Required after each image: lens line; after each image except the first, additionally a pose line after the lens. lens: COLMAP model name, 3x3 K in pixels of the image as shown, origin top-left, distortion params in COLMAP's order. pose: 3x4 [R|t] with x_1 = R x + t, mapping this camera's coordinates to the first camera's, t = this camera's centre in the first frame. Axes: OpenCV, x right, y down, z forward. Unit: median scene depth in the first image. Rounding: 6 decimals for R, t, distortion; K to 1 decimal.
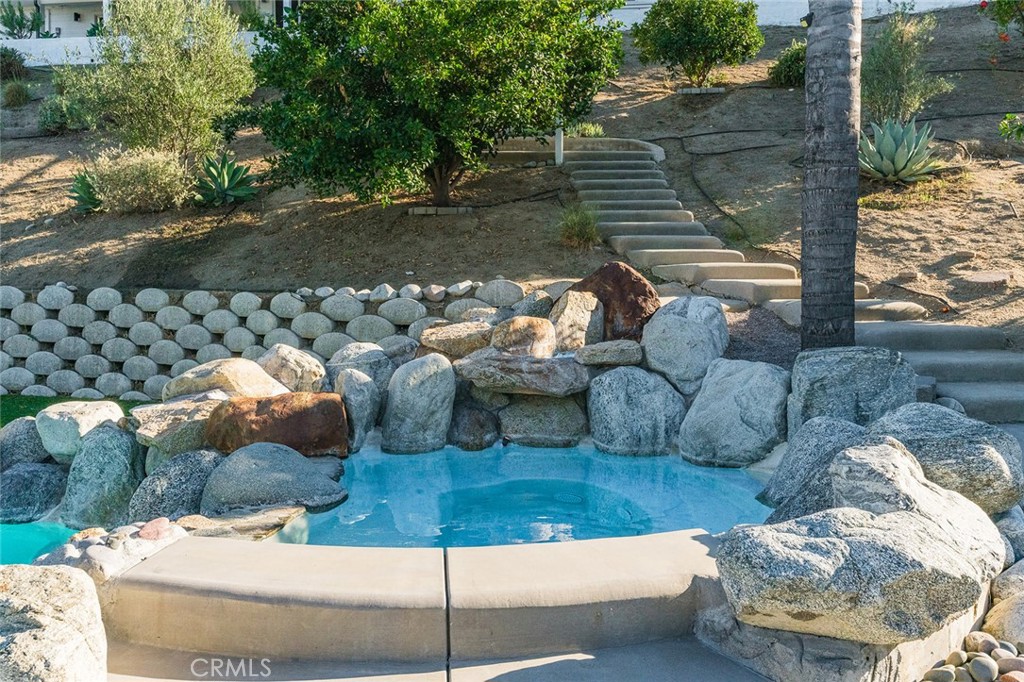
lens RADIAL K [[930.4, 0, 511.6], [0, 930.4, 347.1], [0, 0, 1]] dist [0.010218, 0.005749]
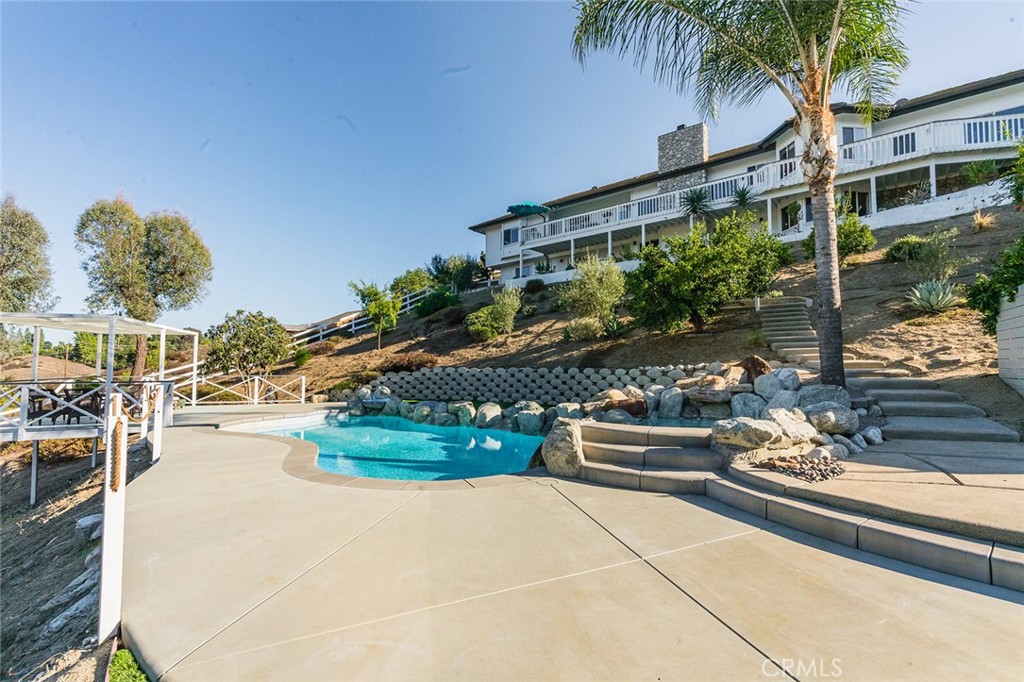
lens RADIAL K [[466.1, 0, 509.7], [0, 466.1, 345.5], [0, 0, 1]] dist [0.000418, 0.001048]
pose [[0.859545, -0.036964, -0.509721, 0.137942], [-0.019532, 0.994276, -0.105041, 0.024186], [0.510687, 0.100244, 0.853903, -0.356101]]
